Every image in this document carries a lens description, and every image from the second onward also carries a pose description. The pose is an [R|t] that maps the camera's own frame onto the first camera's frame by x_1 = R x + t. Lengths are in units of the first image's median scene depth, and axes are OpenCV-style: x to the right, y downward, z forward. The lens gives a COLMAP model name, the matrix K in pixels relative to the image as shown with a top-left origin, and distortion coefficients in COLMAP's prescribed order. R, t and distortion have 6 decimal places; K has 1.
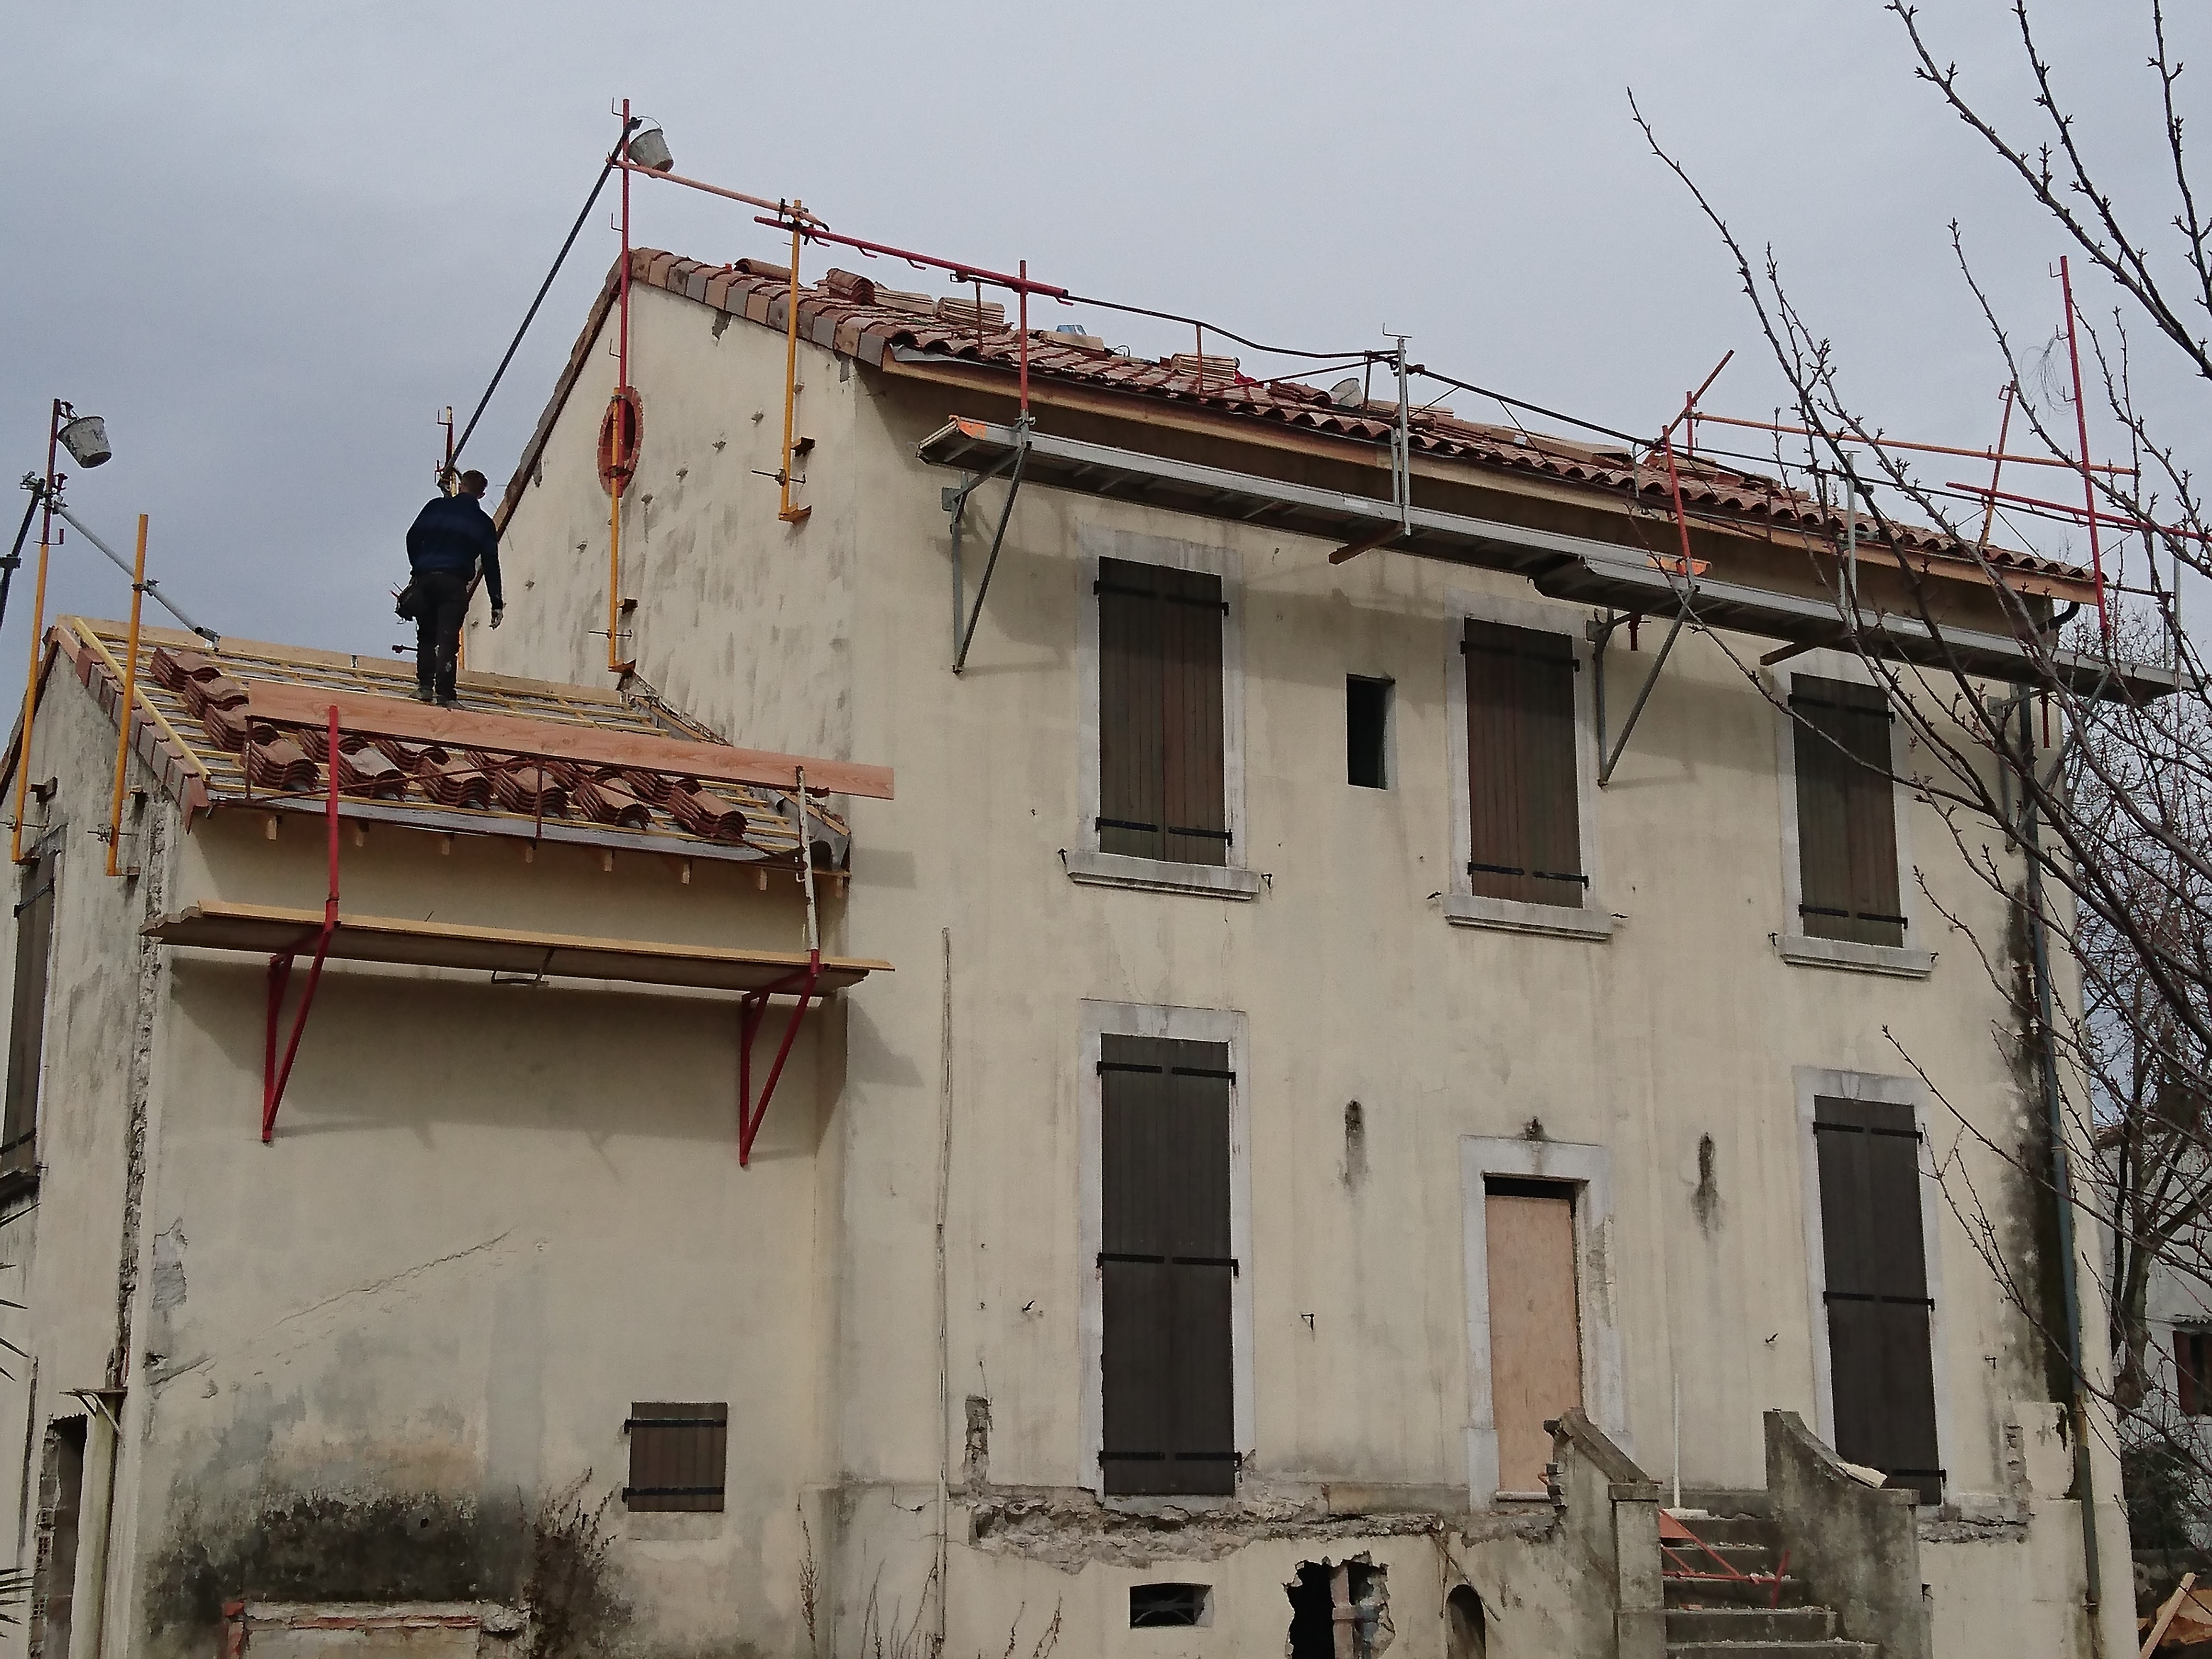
lens RADIAL K [[2930.3, 0, 1107.0], [0, 2930.3, 829.2], [0, 0, 1]] dist [0.174261, 0.000000]
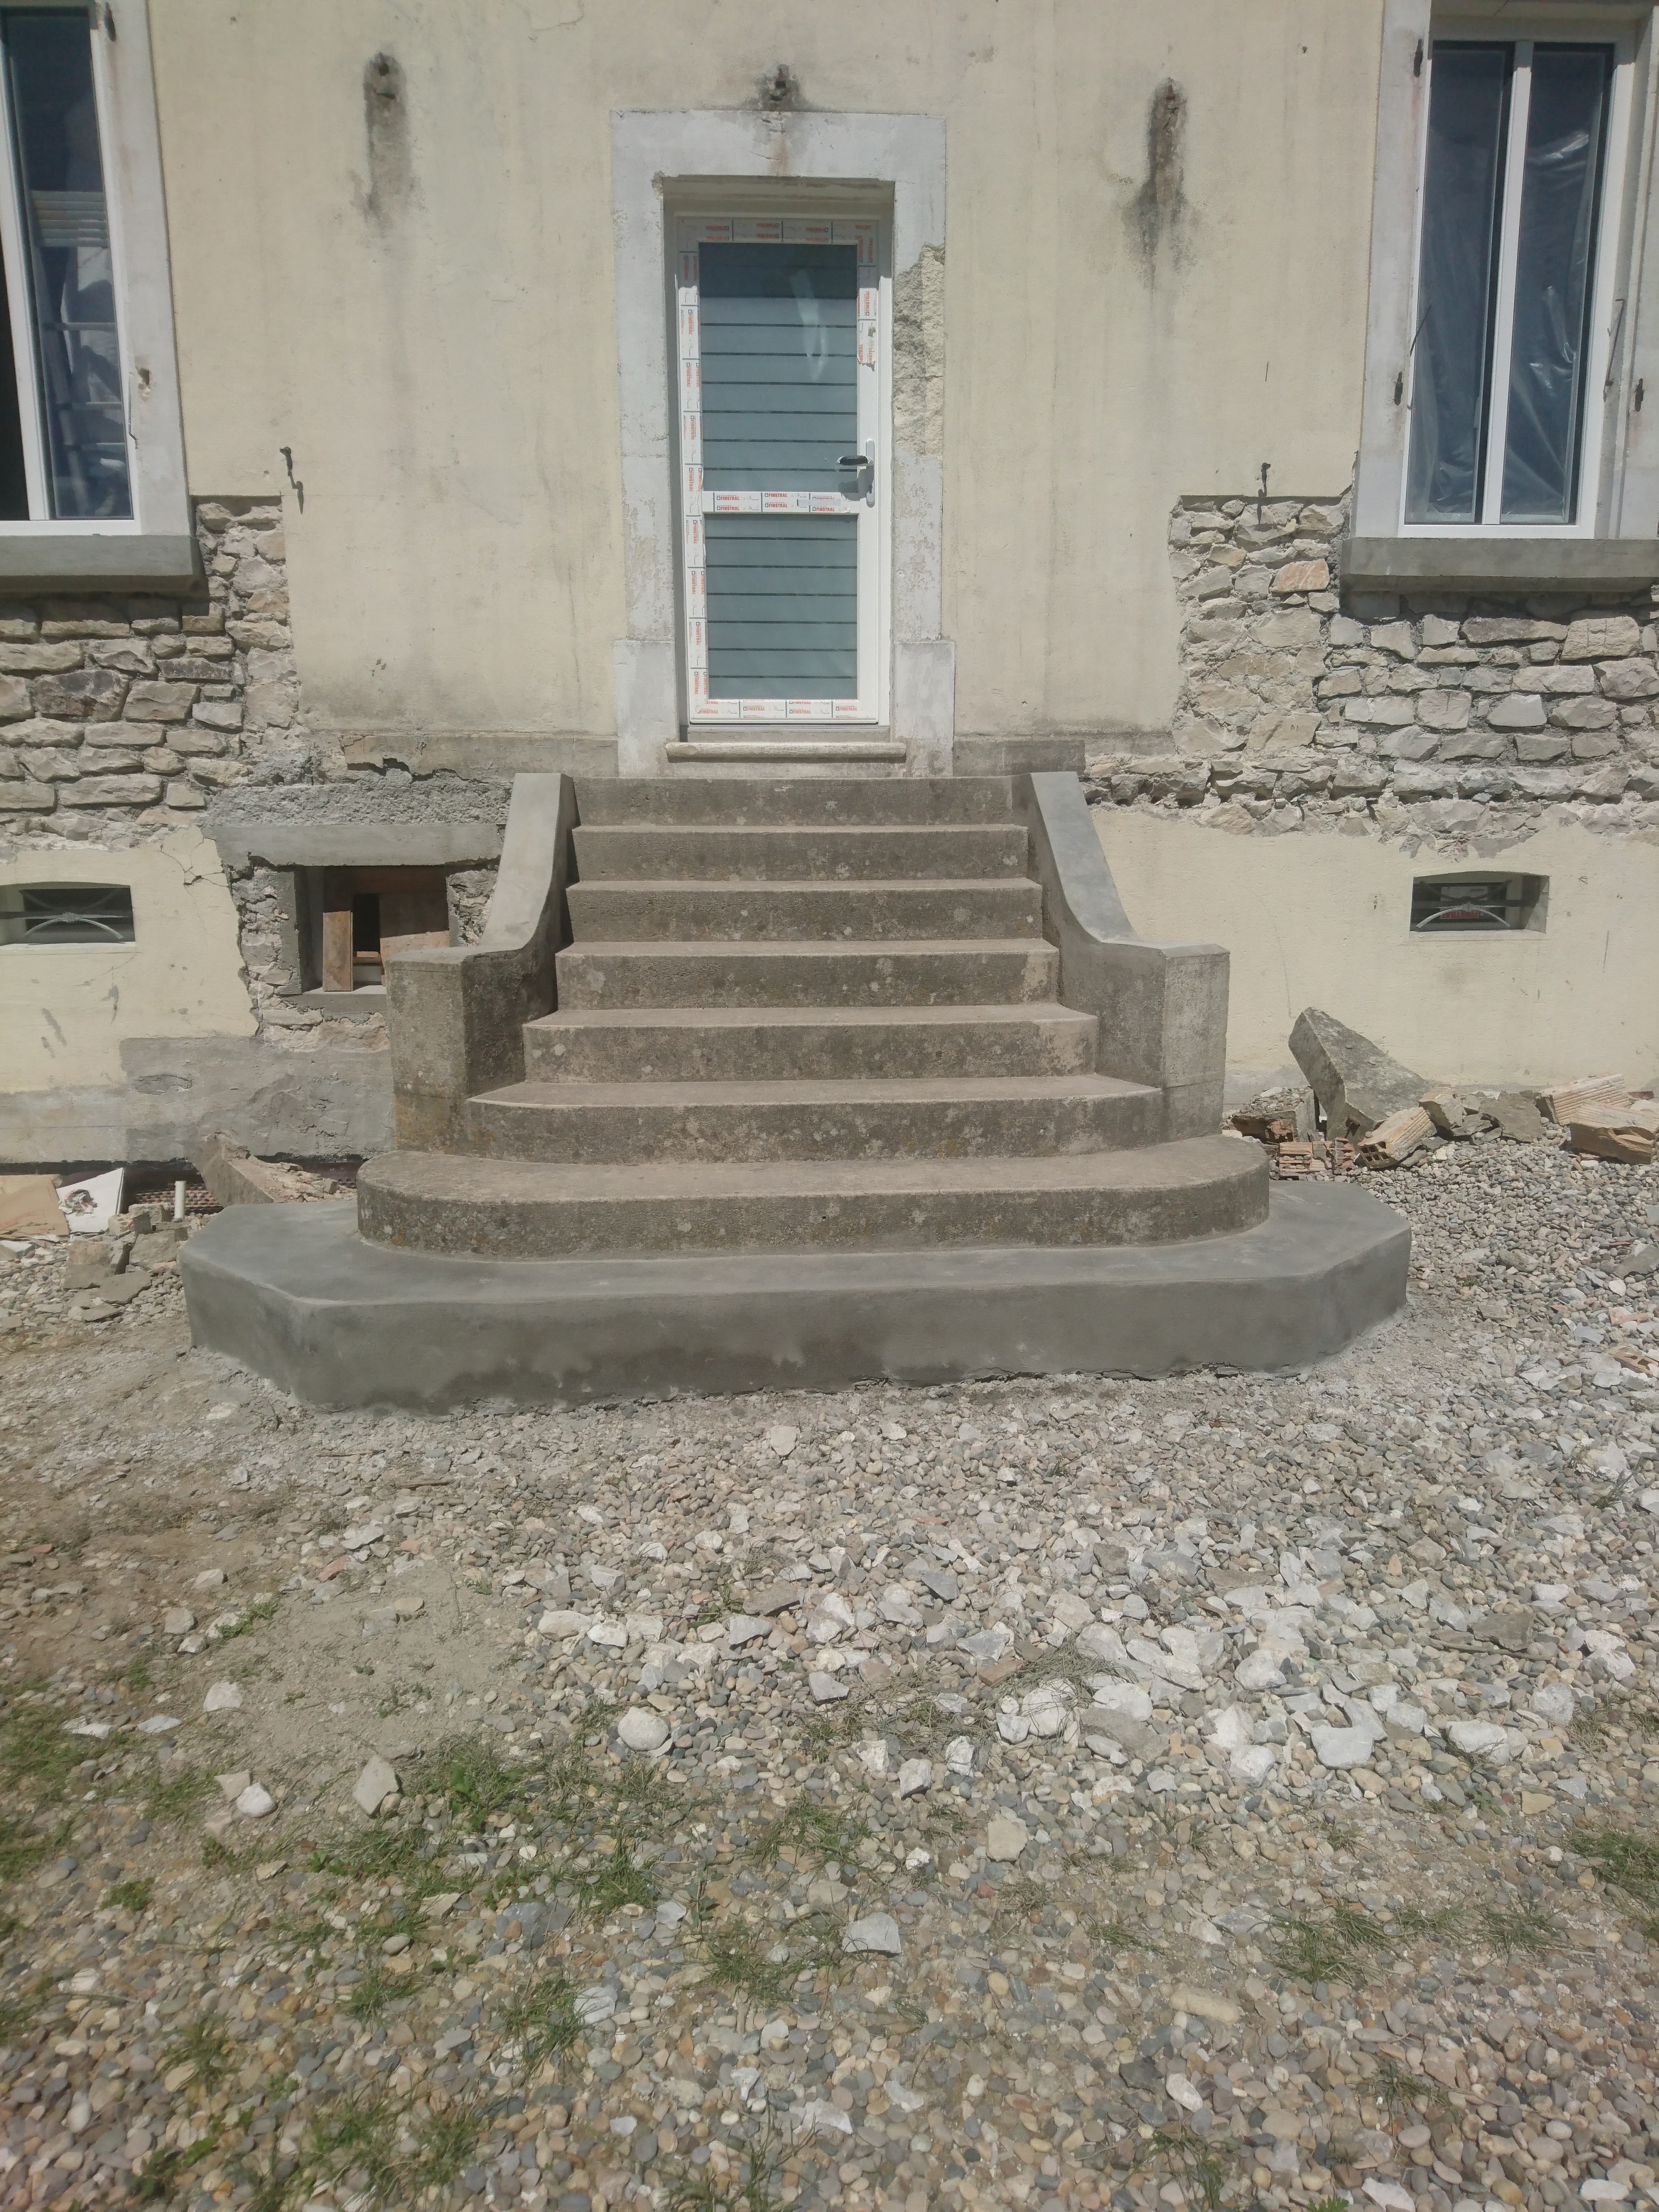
lens RADIAL K [[1494.8, 0, 830.0], [0, 1494.8, 1104.2], [0, 0, 1]] dist [-0.028559, -0.004479]
pose [[0.897064, 0.083209, -0.433995, 0.289984], [0.096136, 0.921841, 0.375456, 0.174997], [0.431316, -0.378531, 0.818951, 0.714380]]
